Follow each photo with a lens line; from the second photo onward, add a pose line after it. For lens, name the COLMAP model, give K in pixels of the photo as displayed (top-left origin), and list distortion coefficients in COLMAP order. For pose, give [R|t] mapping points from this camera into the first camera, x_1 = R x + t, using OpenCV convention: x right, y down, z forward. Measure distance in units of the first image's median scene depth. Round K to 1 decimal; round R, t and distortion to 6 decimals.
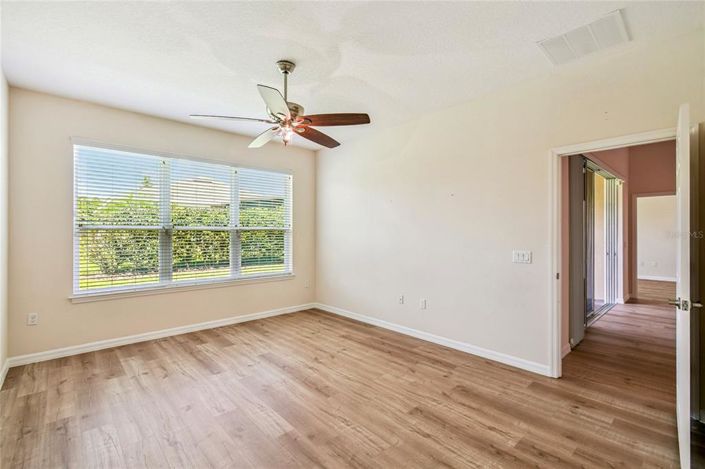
lens RADIAL K [[317.2, 0, 347.8], [0, 317.2, 233.8], [0, 0, 1]] dist [0.001256, -0.000117]
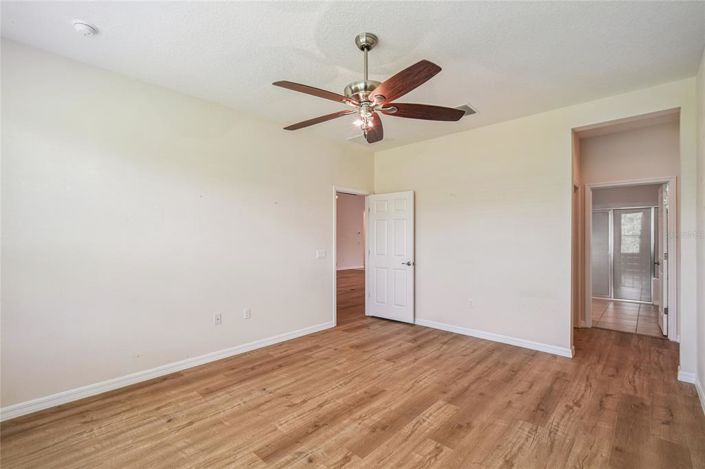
lens RADIAL K [[317.2, 0, 347.8], [0, 317.2, 233.8], [0, 0, 1]] dist [0.001256, -0.000117]
pose [[-0.077132, 0.009054, 0.996980, -0.964702], [0.001734, 0.999958, -0.008947, -0.010573], [-0.997019, 0.001038, -0.077144, 1.023336]]
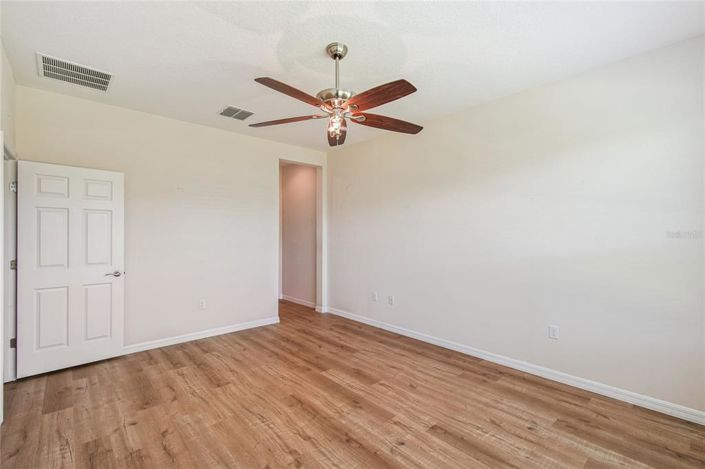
lens RADIAL K [[317.2, 0, 347.8], [0, 317.2, 233.8], [0, 0, 1]] dist [0.001256, -0.000117]
pose [[-0.999998, -0.001722, -0.000841, -0.206401], [-0.001721, 0.999998, -0.000978, -0.013430], [0.000843, -0.000977, -0.999999, 1.730382]]
